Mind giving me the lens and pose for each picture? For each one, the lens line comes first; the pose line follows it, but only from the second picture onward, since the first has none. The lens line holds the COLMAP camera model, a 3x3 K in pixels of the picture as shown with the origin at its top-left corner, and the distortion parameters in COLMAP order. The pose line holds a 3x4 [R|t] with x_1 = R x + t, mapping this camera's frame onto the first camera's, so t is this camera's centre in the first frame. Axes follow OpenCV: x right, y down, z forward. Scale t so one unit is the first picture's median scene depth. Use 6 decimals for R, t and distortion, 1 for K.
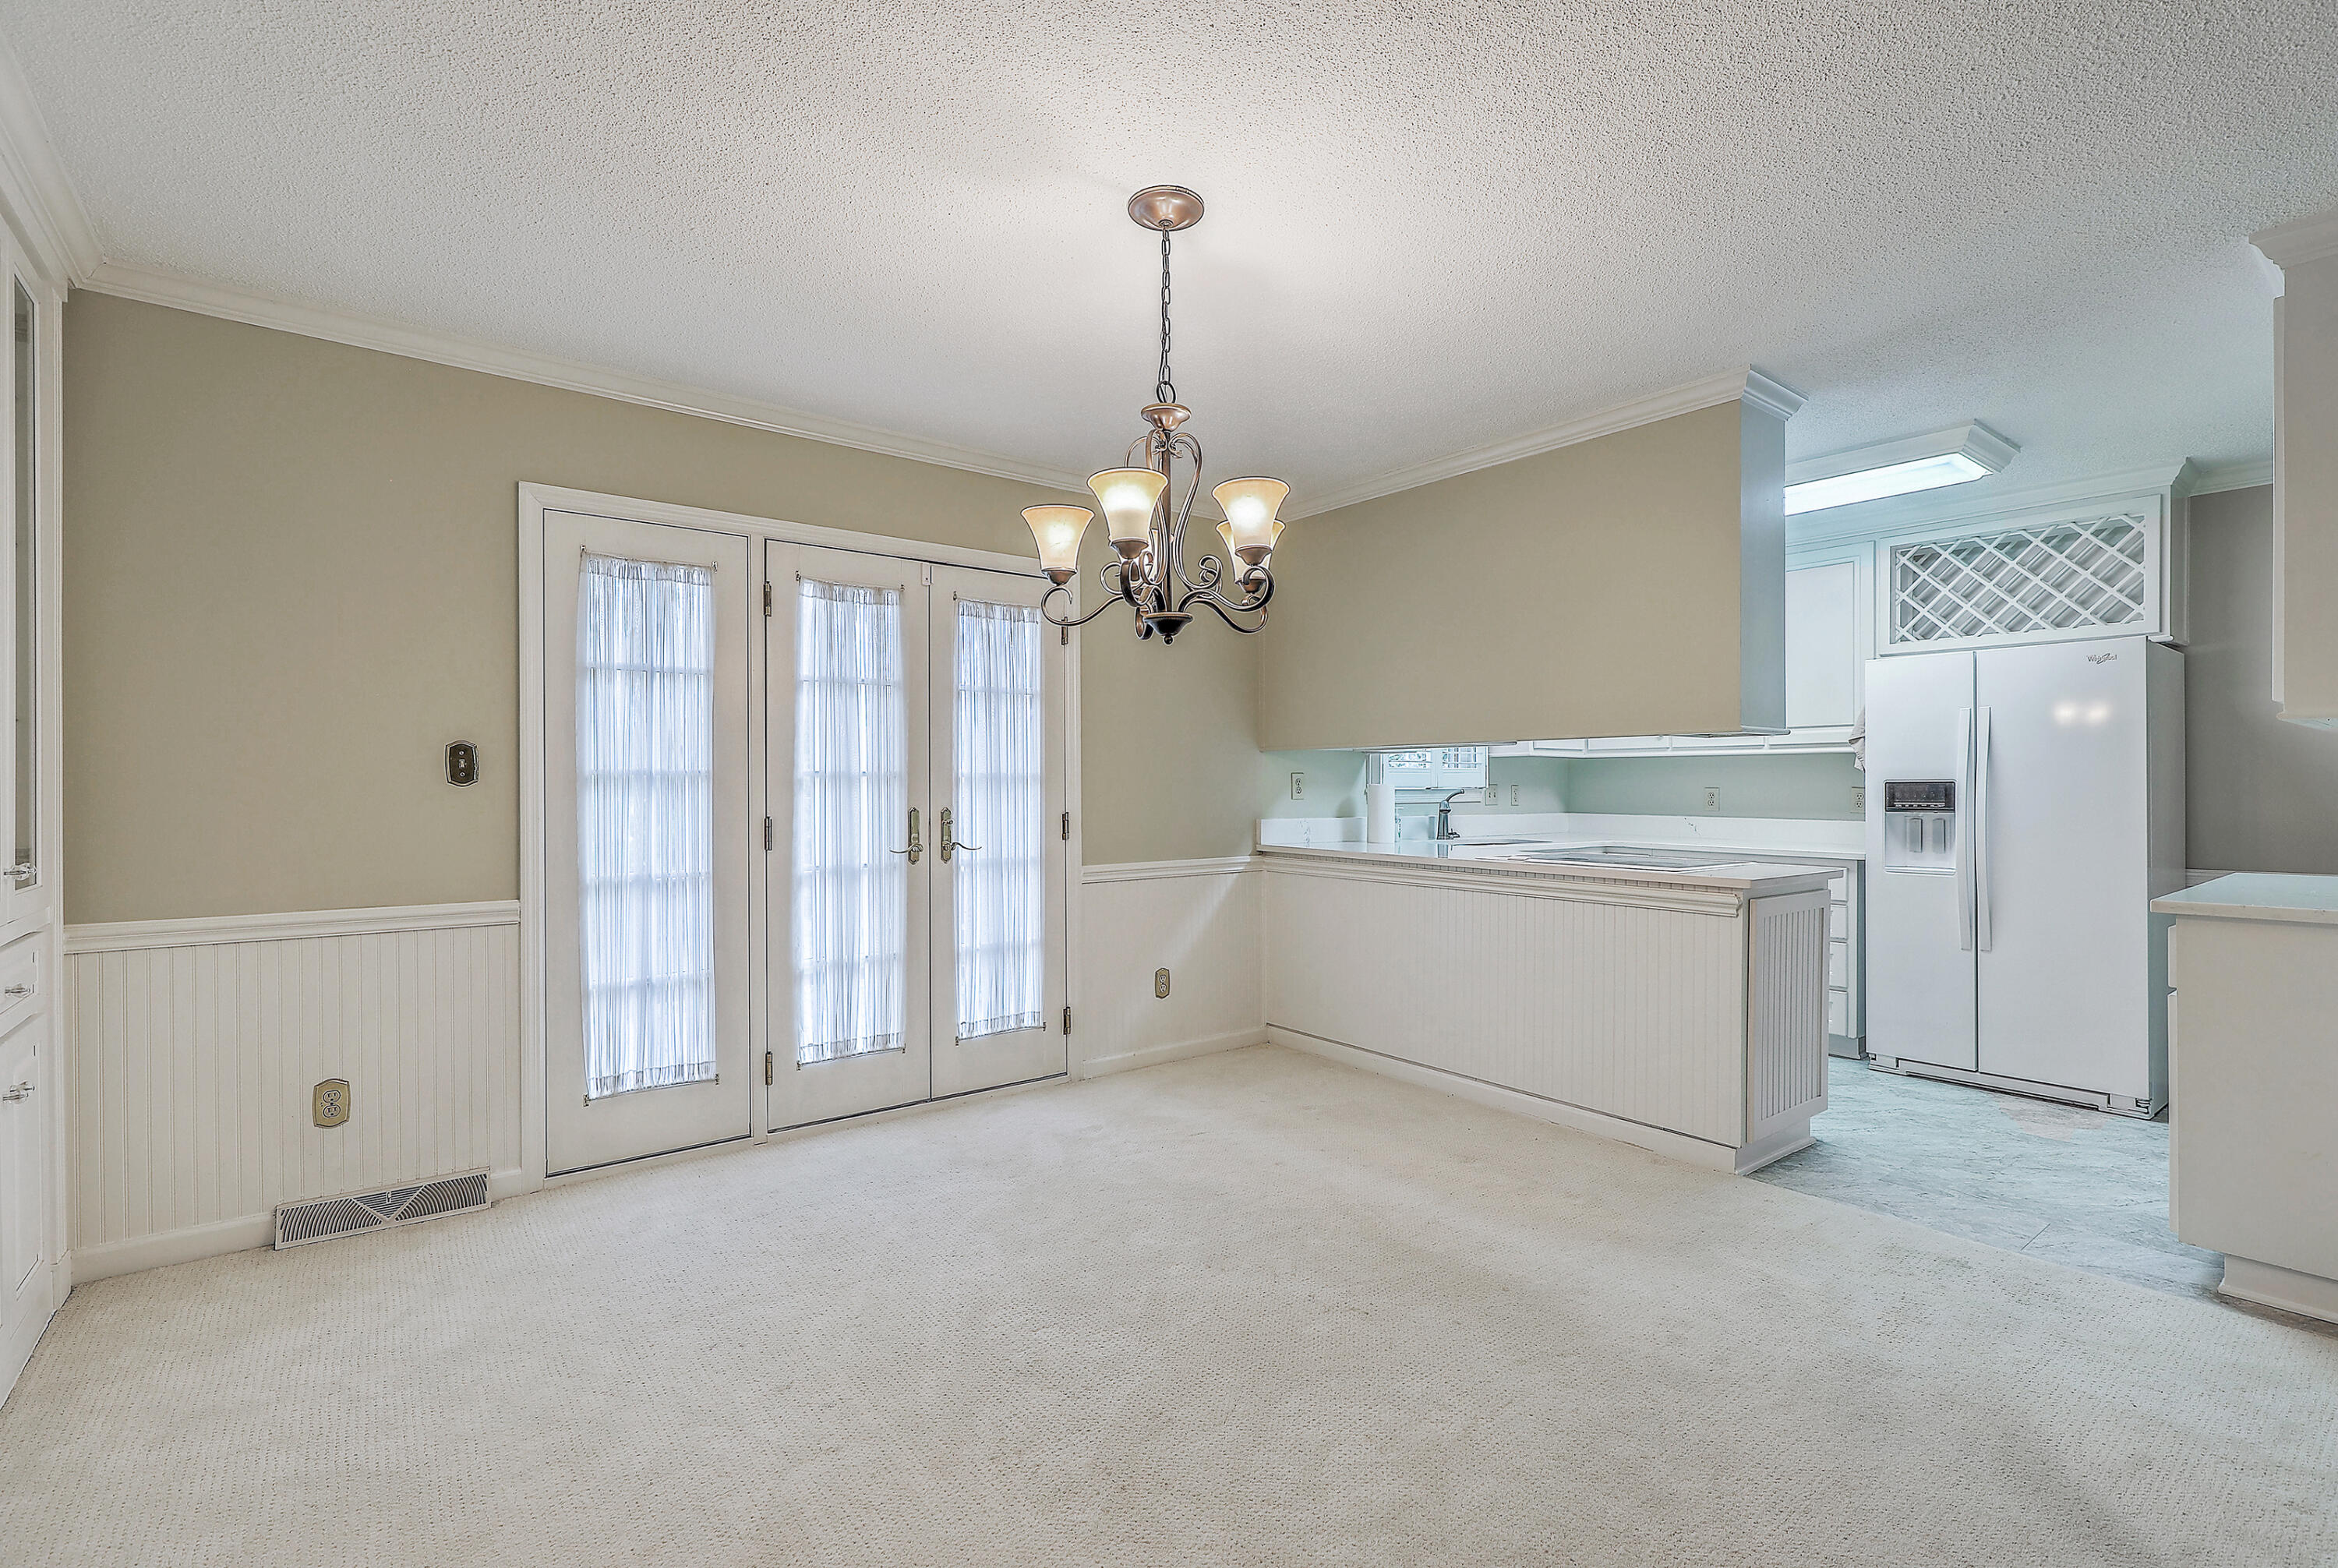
lens RADIAL K [[1061.8, 0, 1163.2], [0, 1061.8, 786.1], [0, 0, 1]] dist [-0.000693, -0.000756]
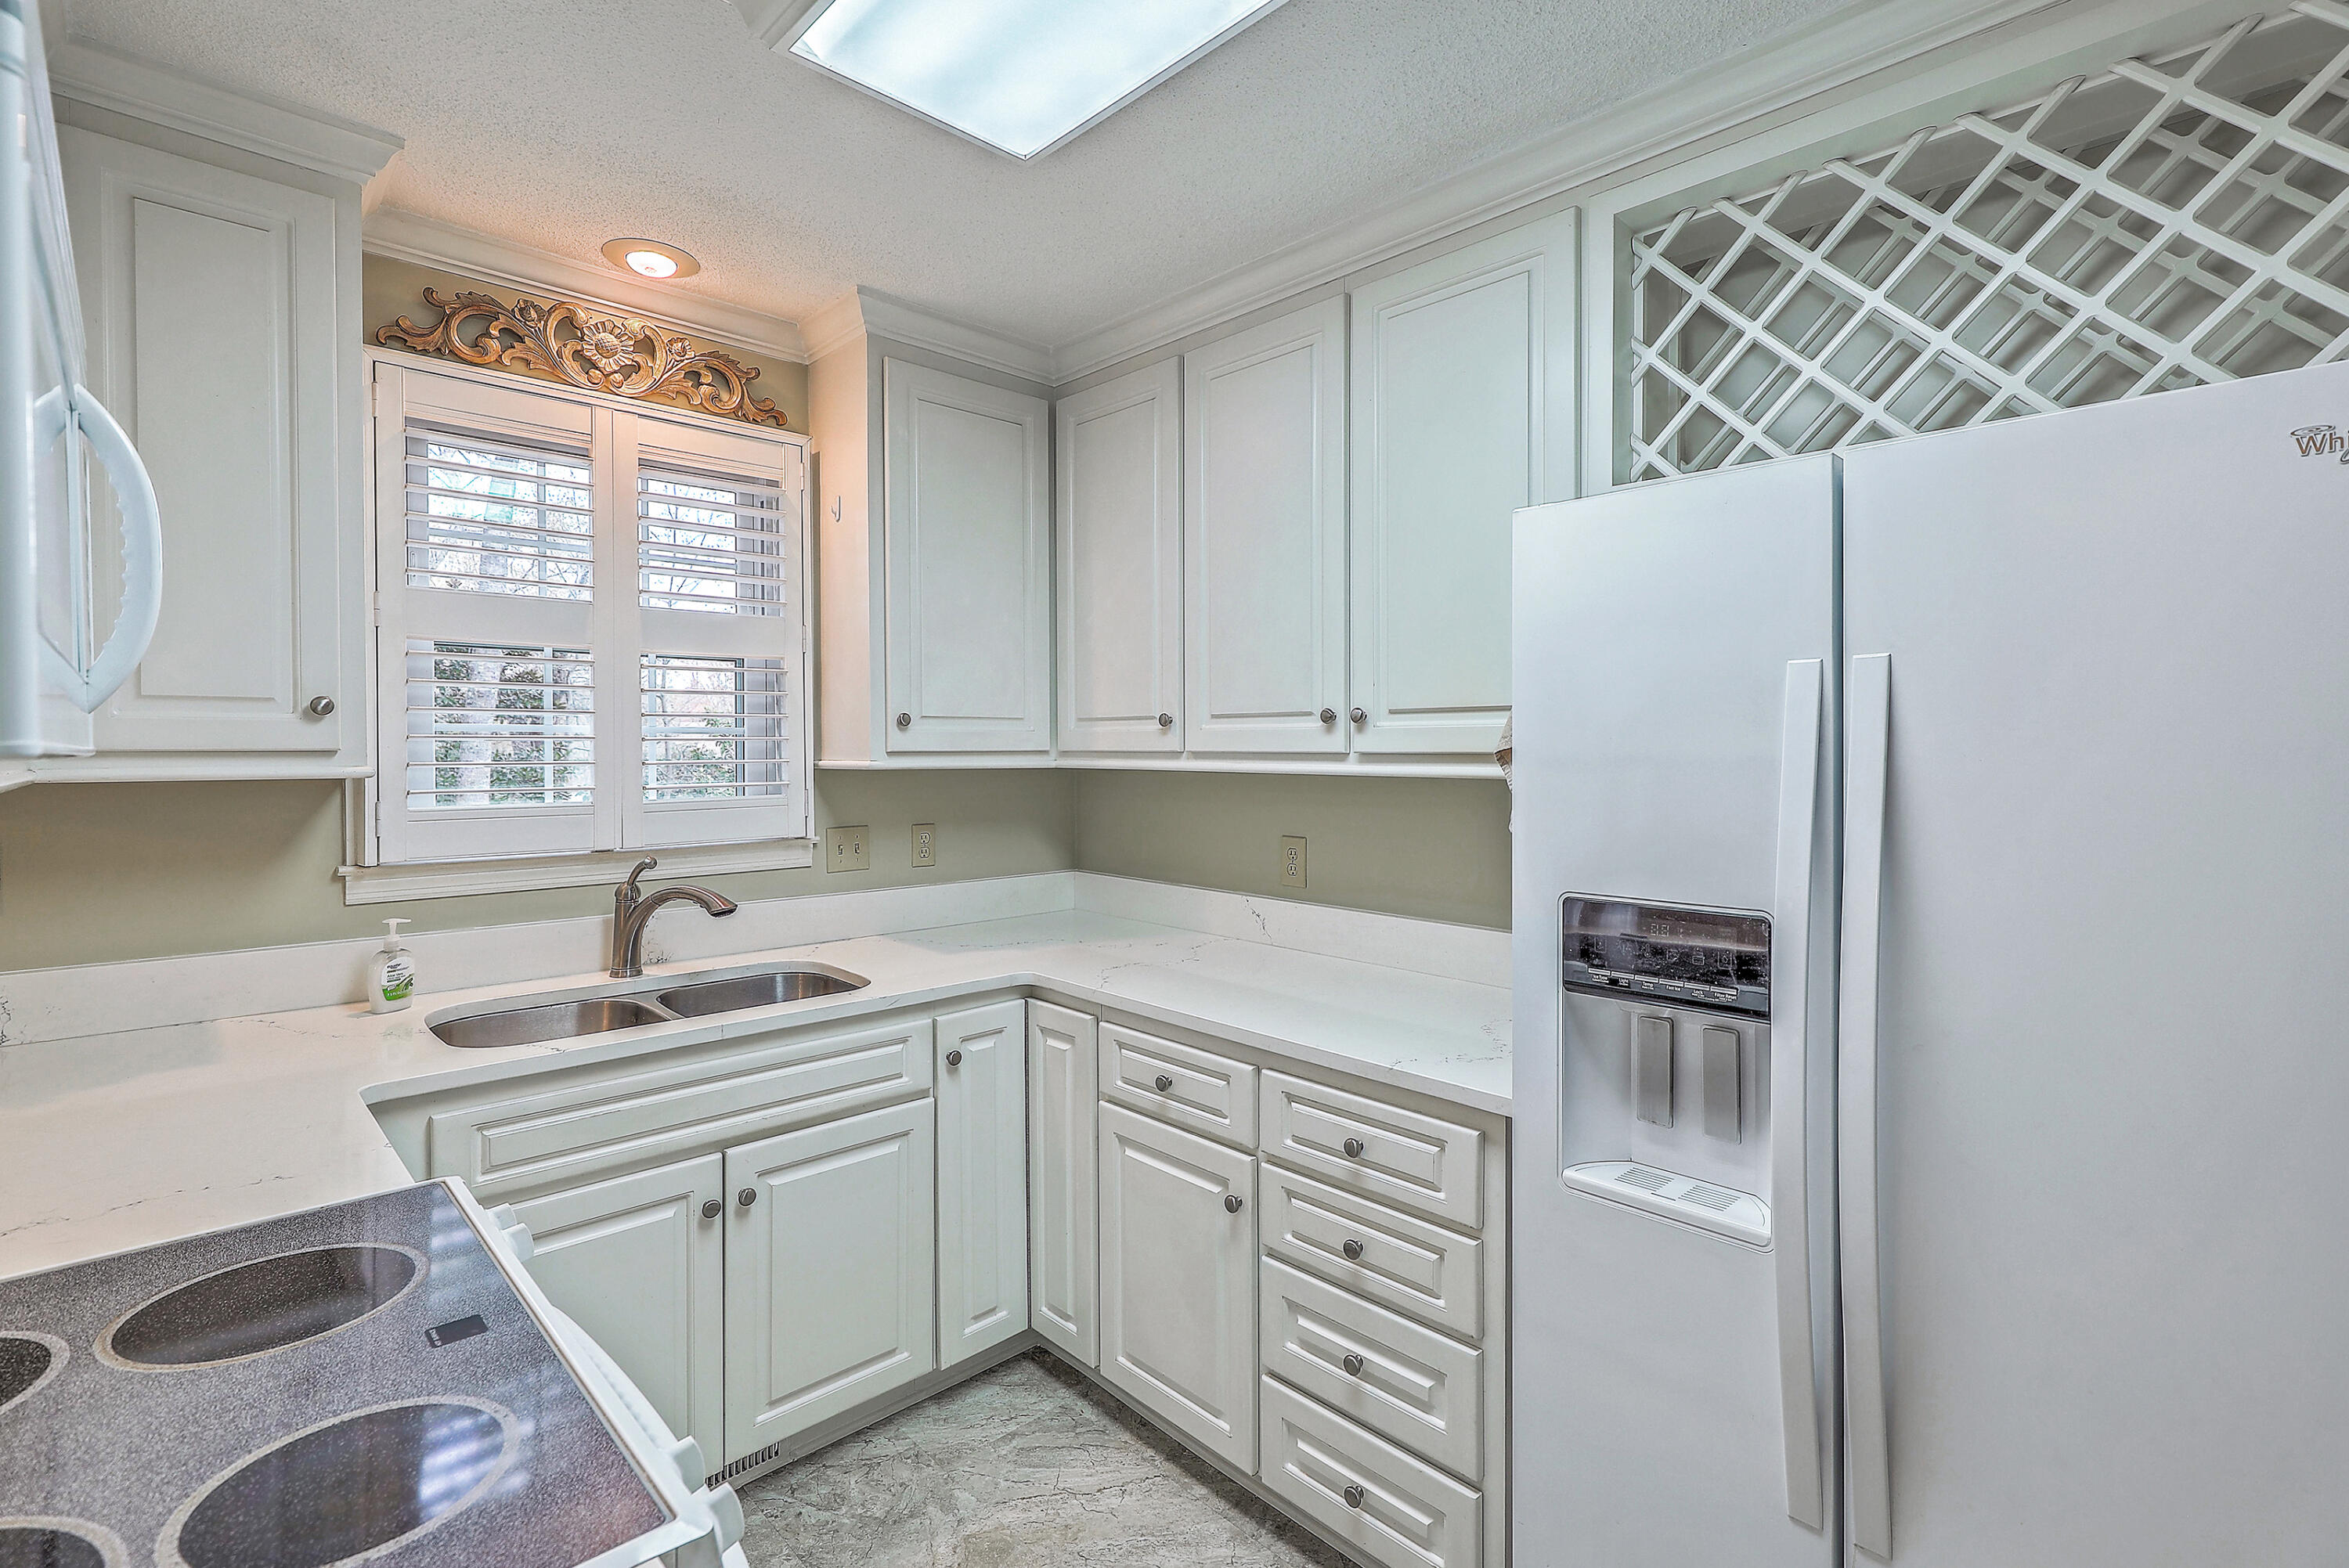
lens RADIAL K [[1066.7, 0, 1175.9], [0, 1066.7, 748.8], [0, 0, 1]] dist [-0.000693, -0.000756]
pose [[0.993841, 0.003792, 0.110749, 0.594073], [-0.003535, 0.999991, -0.002514, -0.050951], [-0.110758, 0.002107, 0.993845, 0.784099]]
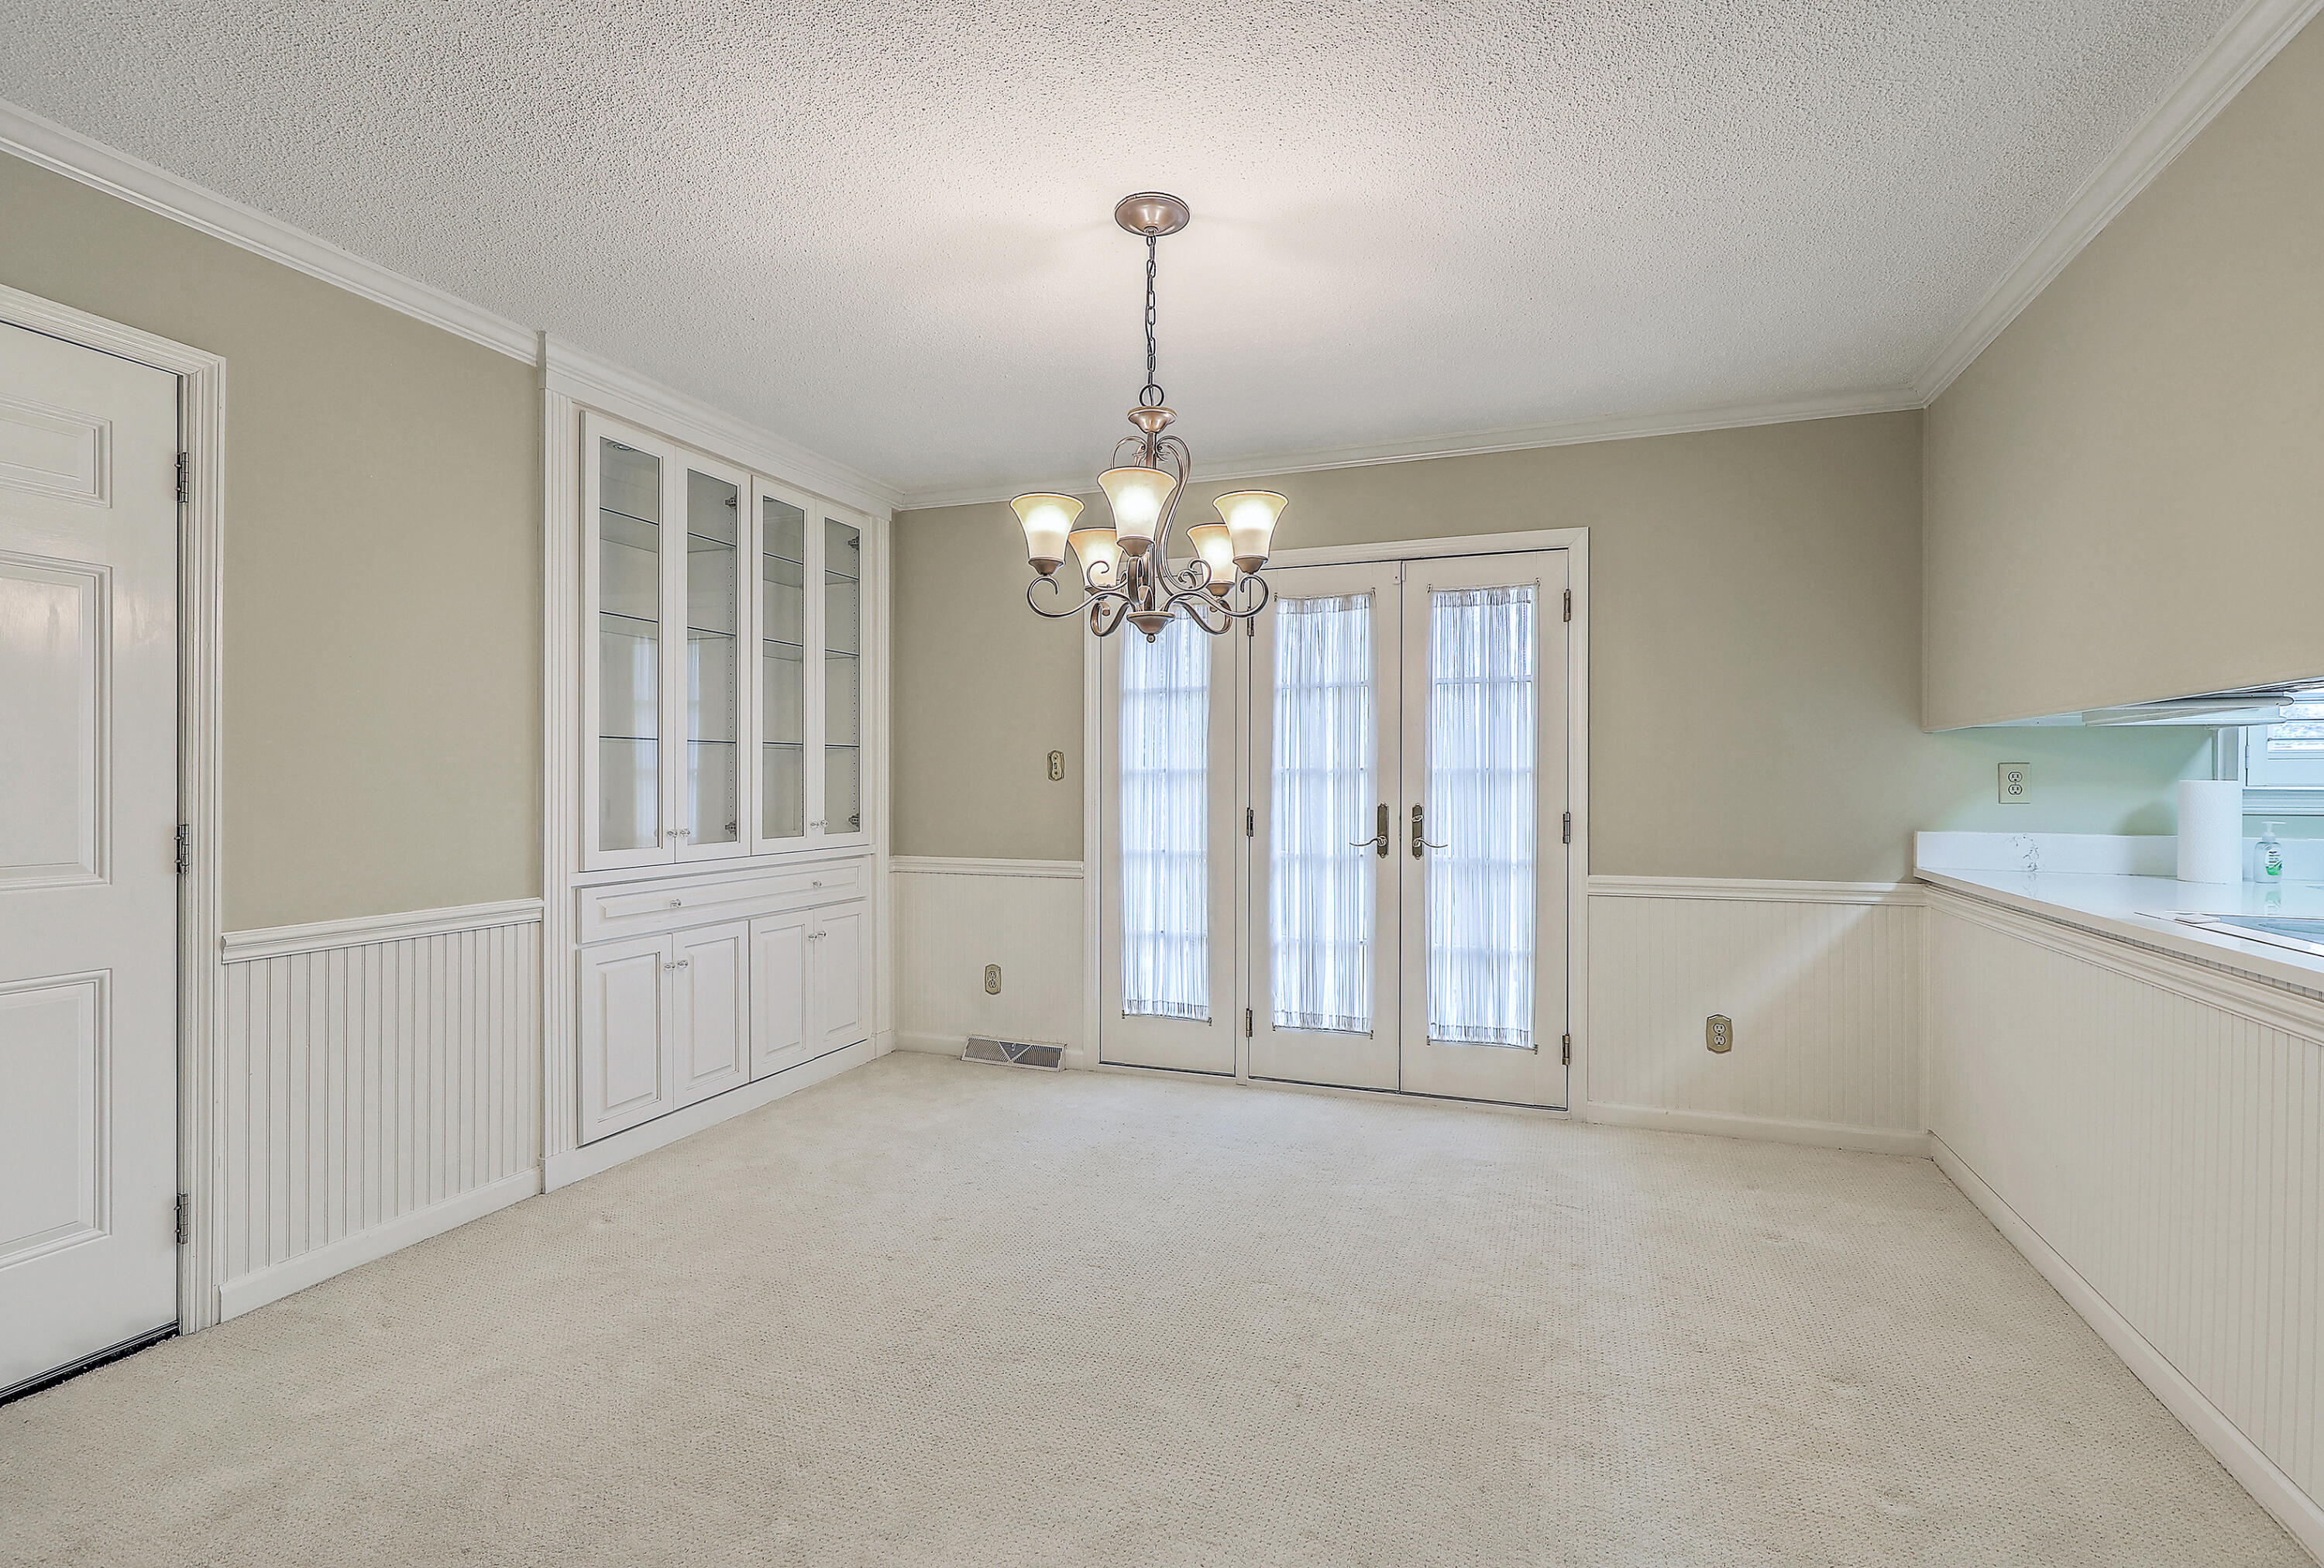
lens RADIAL K [[1055.5, 0, 1164.8], [0, 1055.5, 780.8], [0, 0, 1]] dist [-0.000693, -0.000756]
pose [[0.526347, 0.002065, -0.850267, 0.511644], [-0.001325, 0.999998, 0.001609, -0.002422], [0.850269, 0.000280, 0.526349, 0.277435]]
